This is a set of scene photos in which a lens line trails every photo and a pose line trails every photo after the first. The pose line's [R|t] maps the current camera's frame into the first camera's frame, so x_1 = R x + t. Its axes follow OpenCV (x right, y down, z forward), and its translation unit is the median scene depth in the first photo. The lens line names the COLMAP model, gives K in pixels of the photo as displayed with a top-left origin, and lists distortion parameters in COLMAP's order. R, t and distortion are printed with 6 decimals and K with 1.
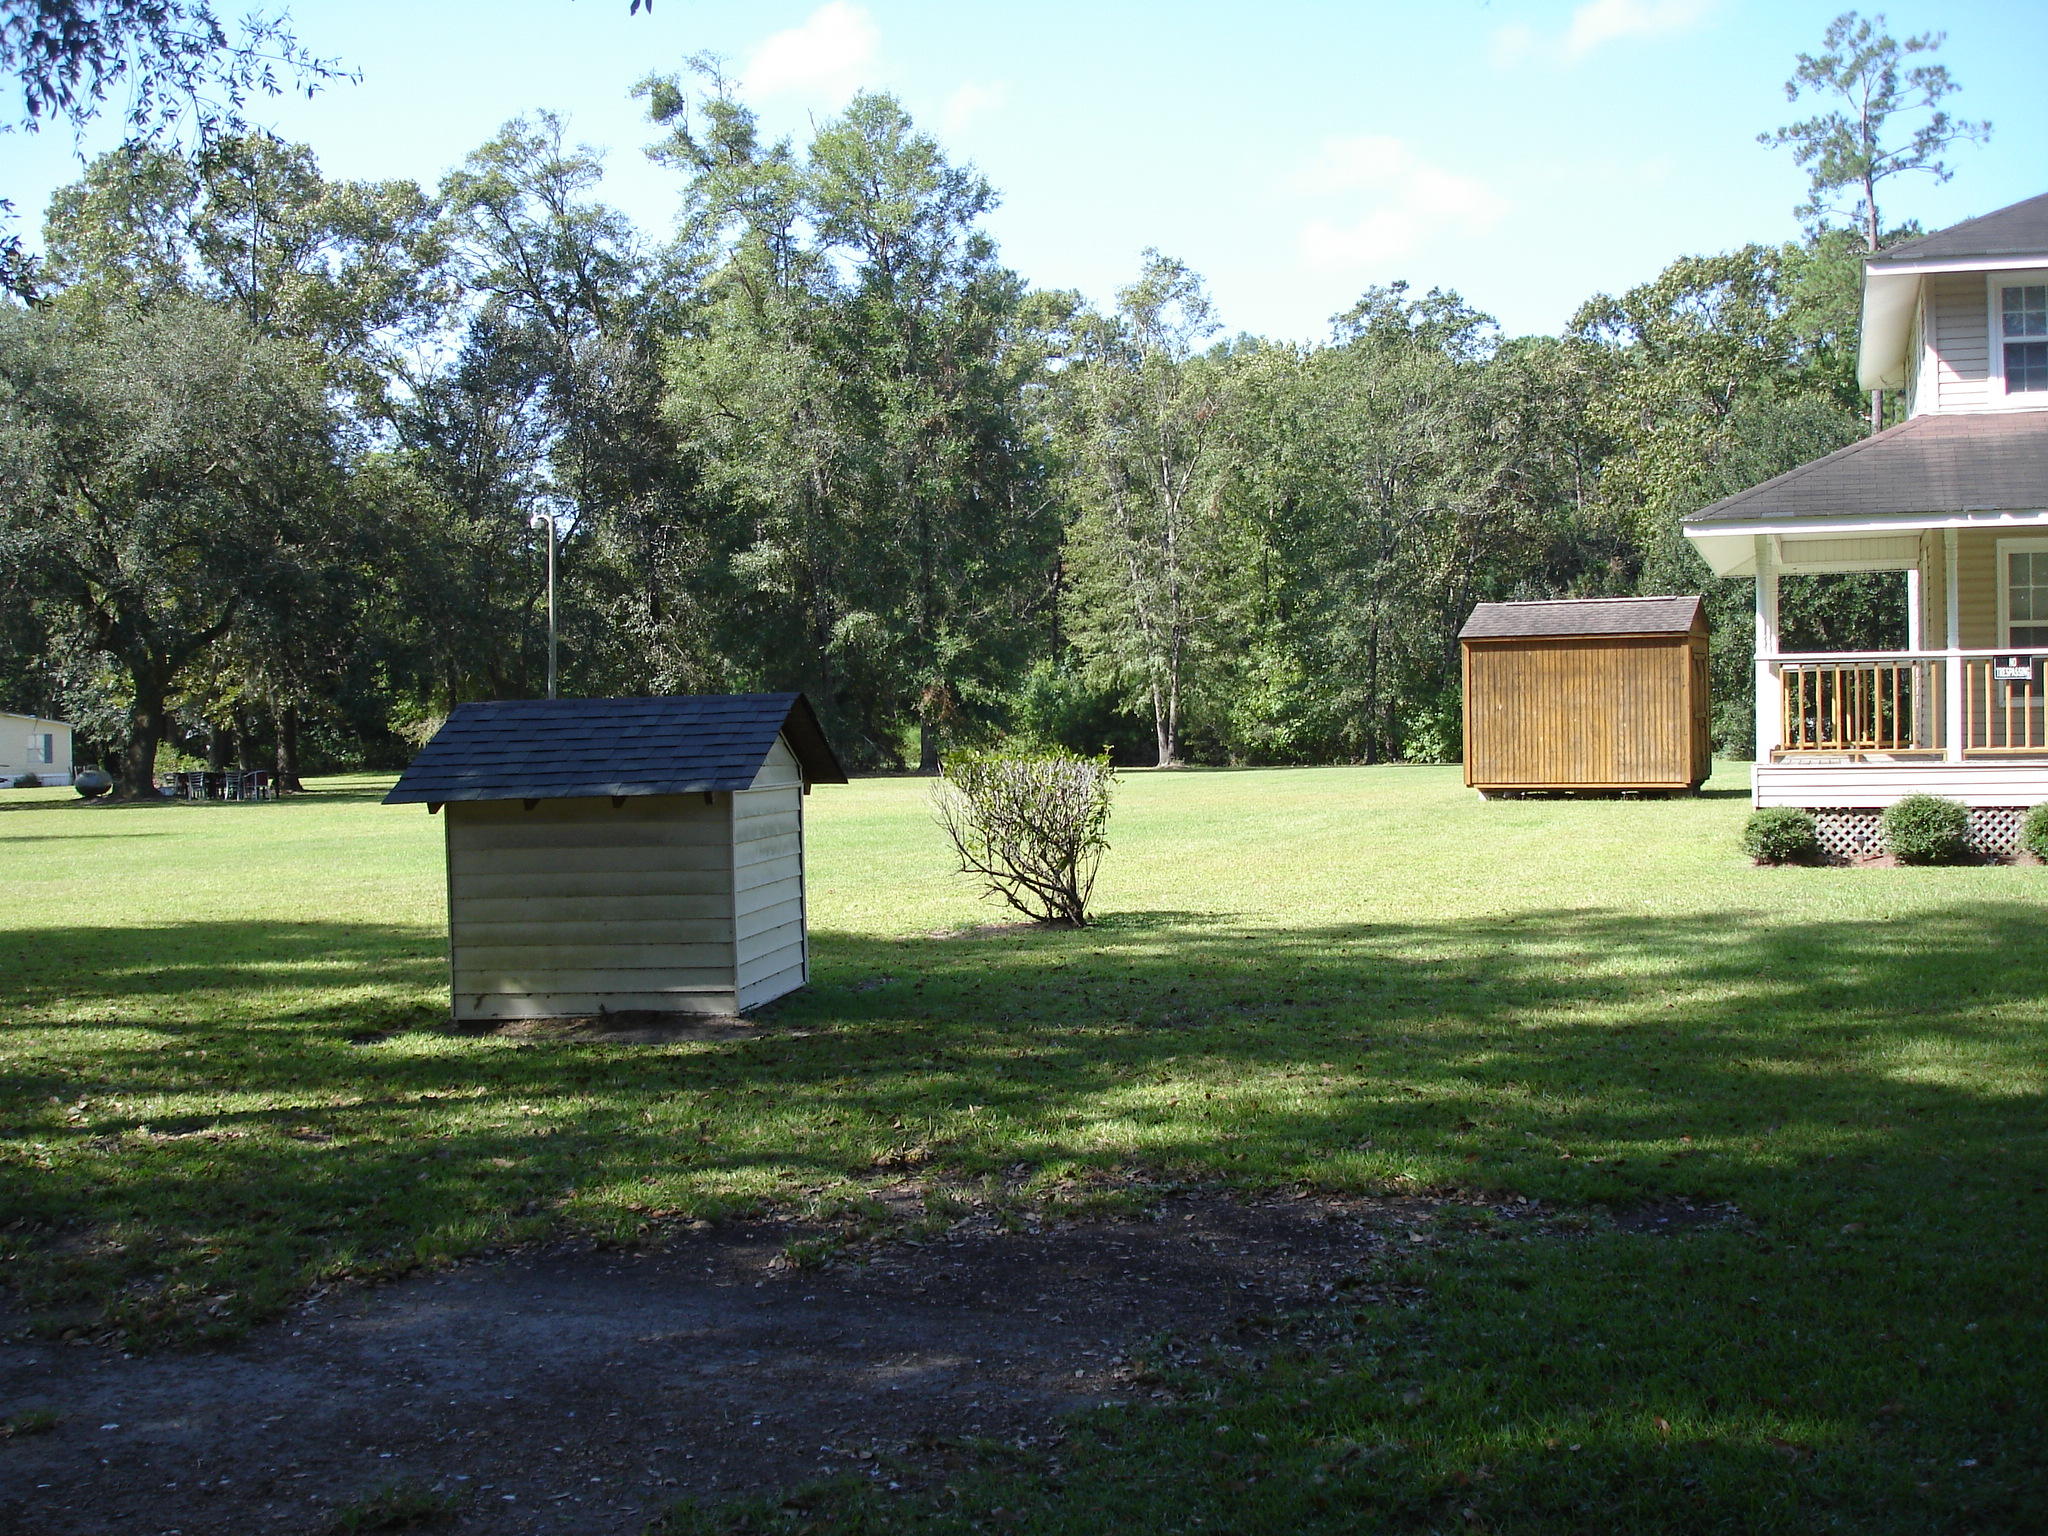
lens RADIAL K [[2298.5, 0, 1024.0], [0, 2298.5, 768.0], [0, 0, 1]] dist [-0.058644, -0.154665]
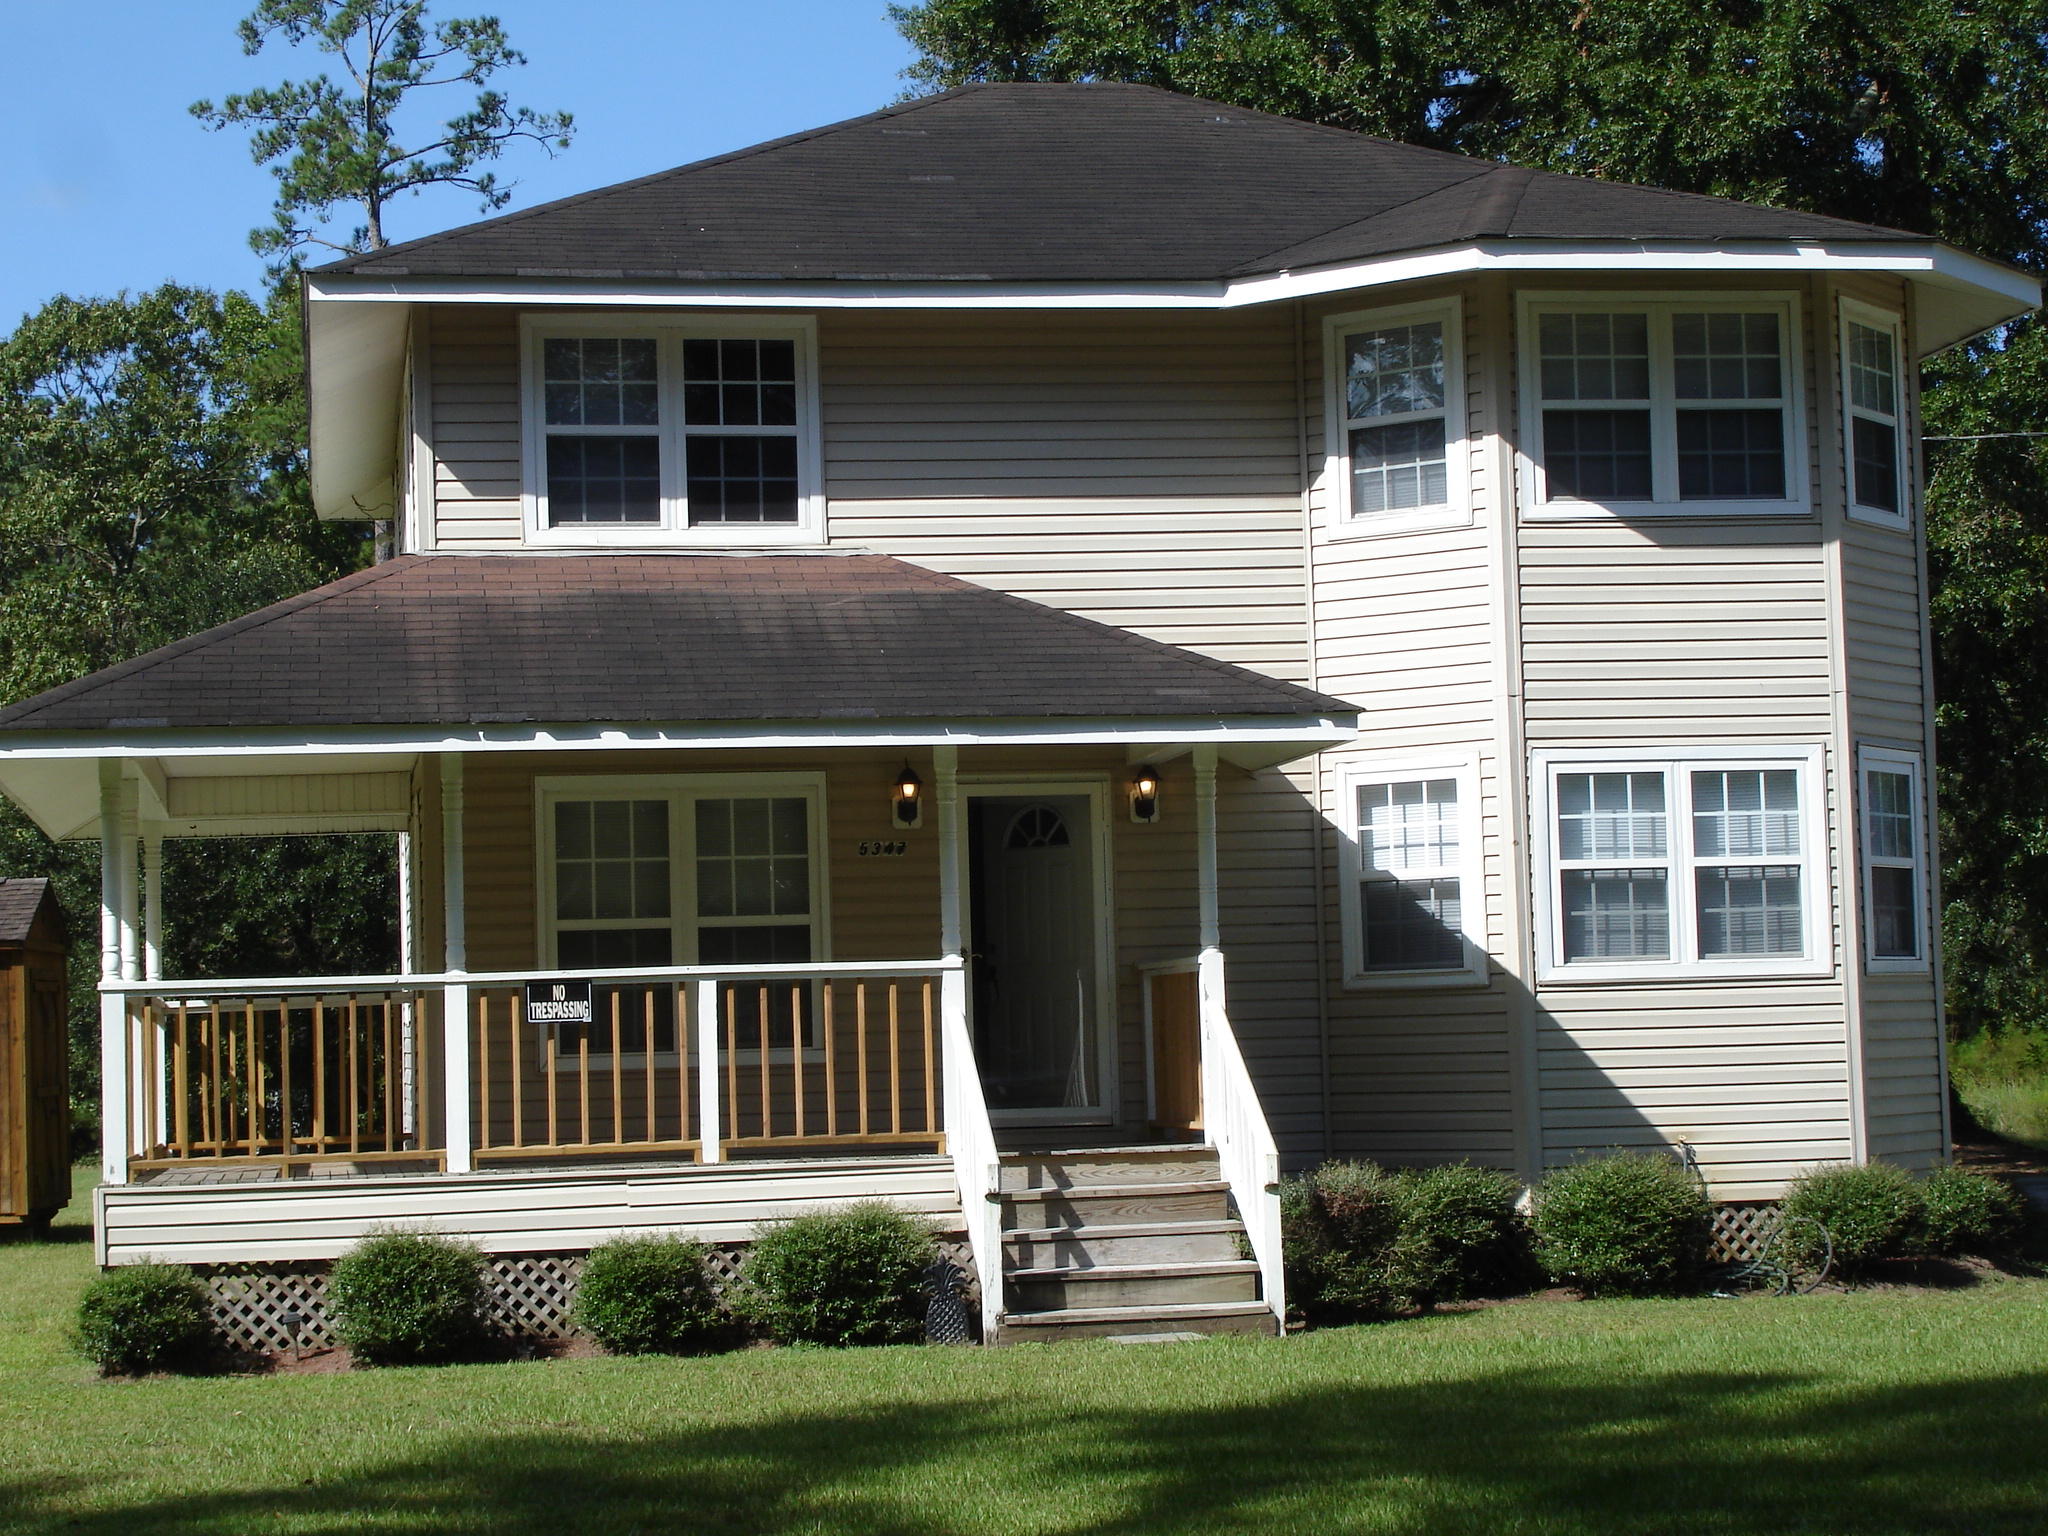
lens RADIAL K [[3925.4, 0, 1024.0], [0, 3925.4, 768.0], [0, 0, 1]] dist [0.278113, -2.977660]
pose [[0.869528, 0.027733, 0.493104, 0.047836], [0.023690, 0.994931, -0.097731, -0.003484], [-0.493315, 0.096662, 0.864463, 0.079240]]
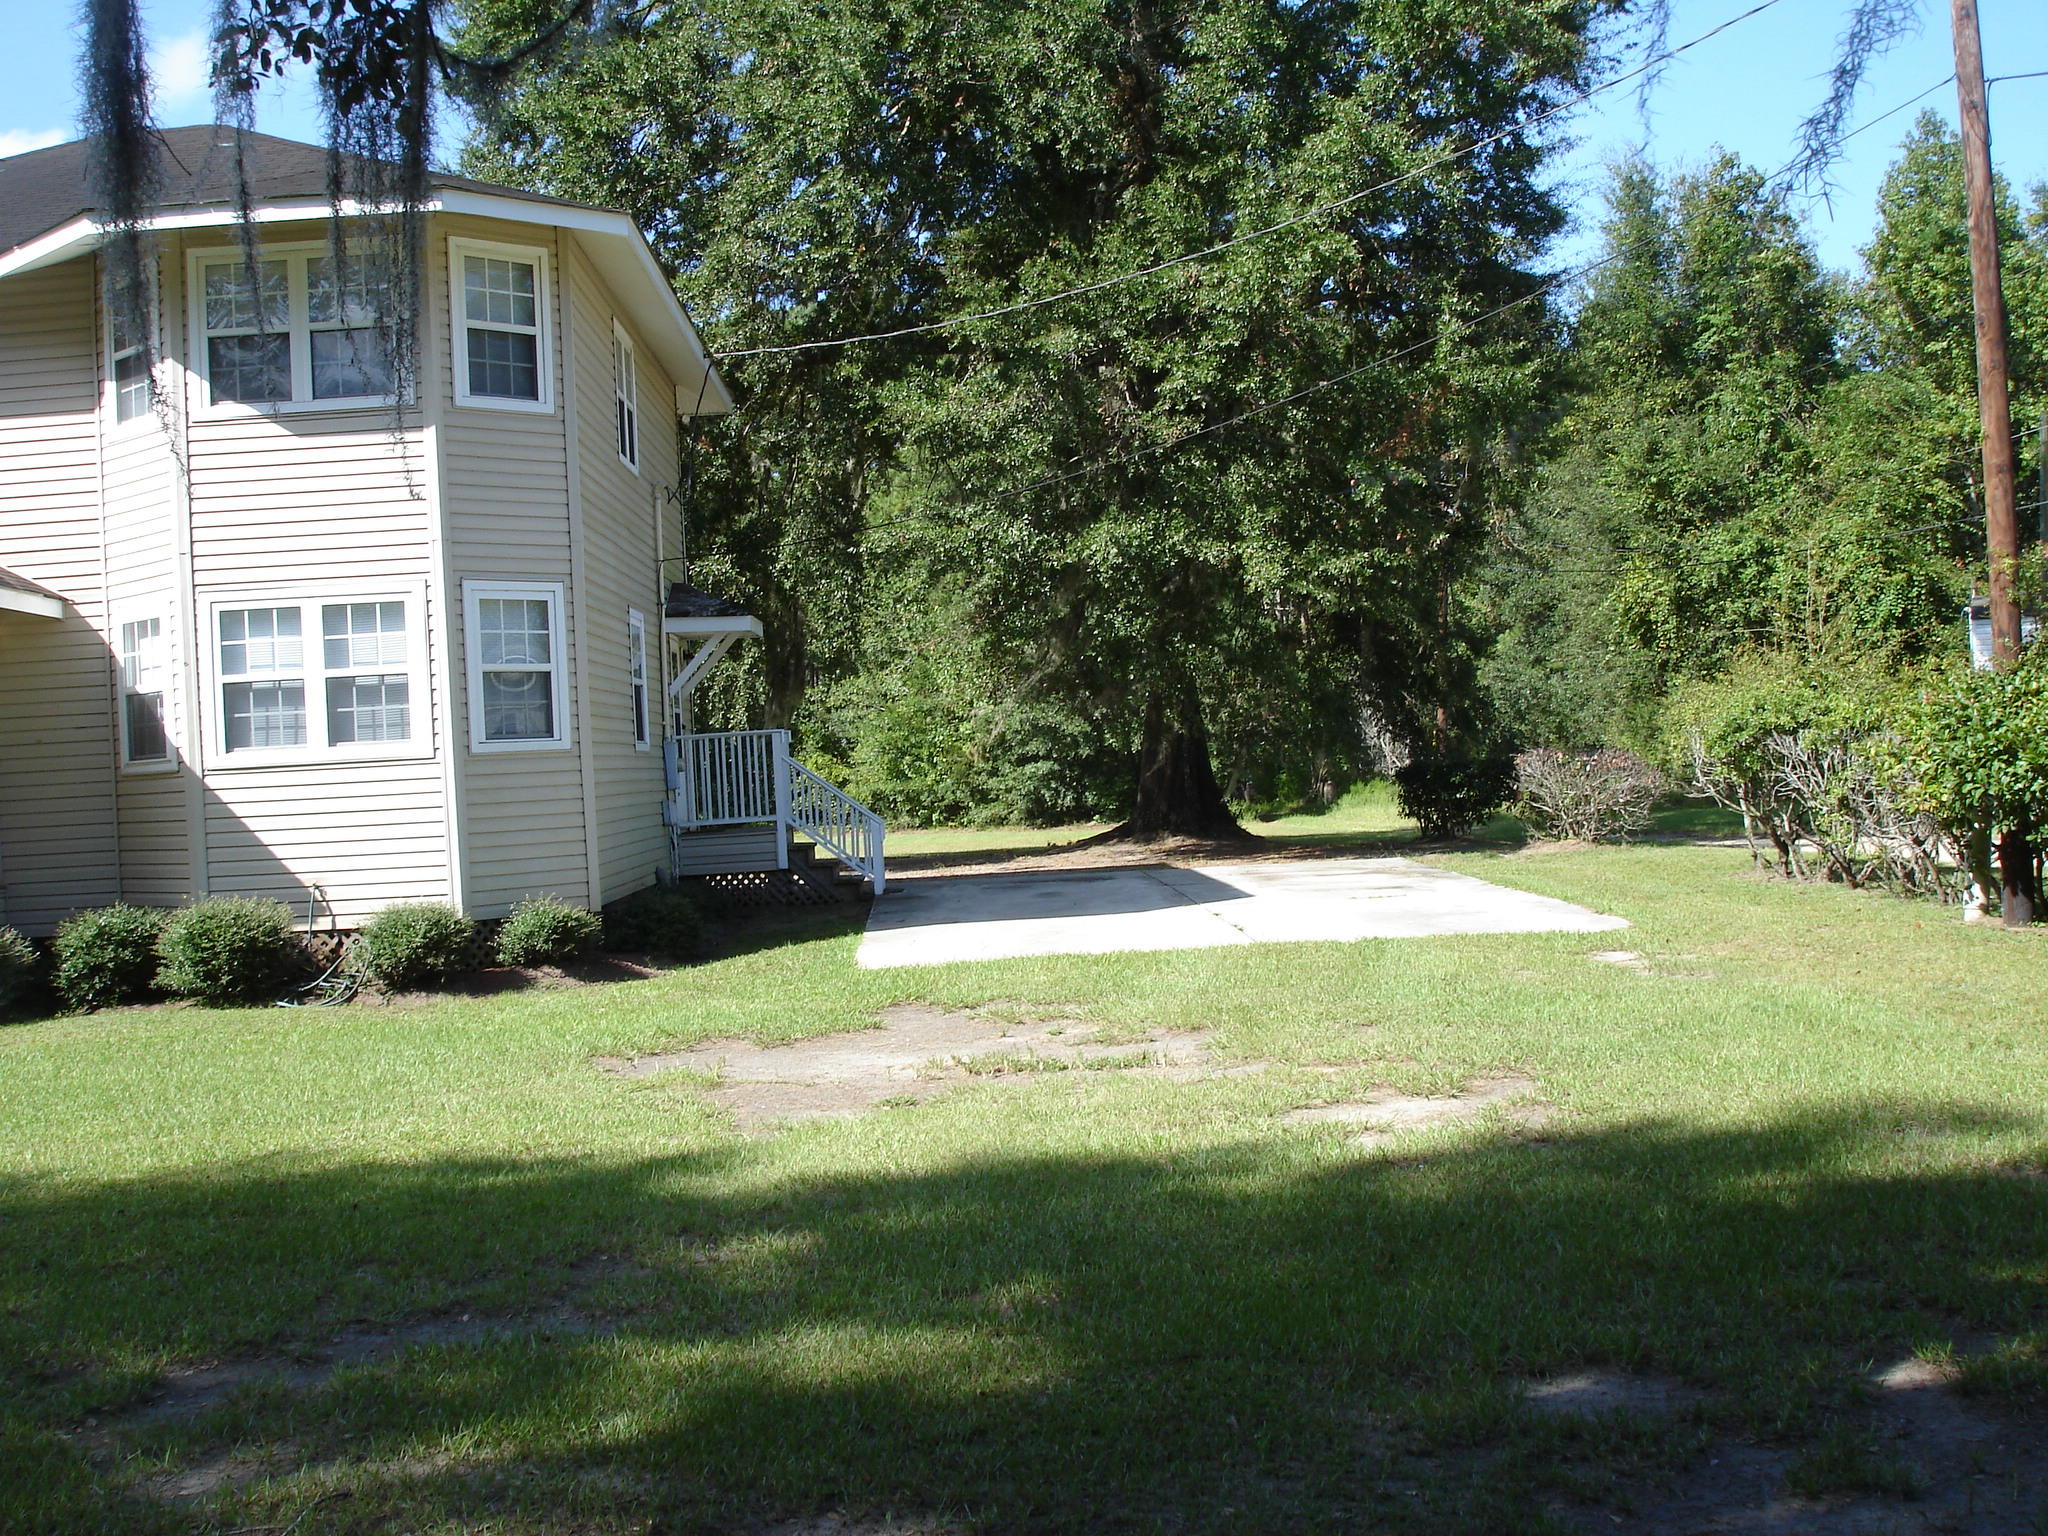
lens RADIAL K [[2298.5, 0, 1024.0], [0, 2298.5, 768.0], [0, 0, 1]] dist [-0.058644, -0.154665]
pose [[0.931293, -0.030463, 0.362994, 0.632127], [0.042475, 0.998781, -0.025153, -0.012775], [-0.361785, 0.038843, 0.931452, 0.065710]]
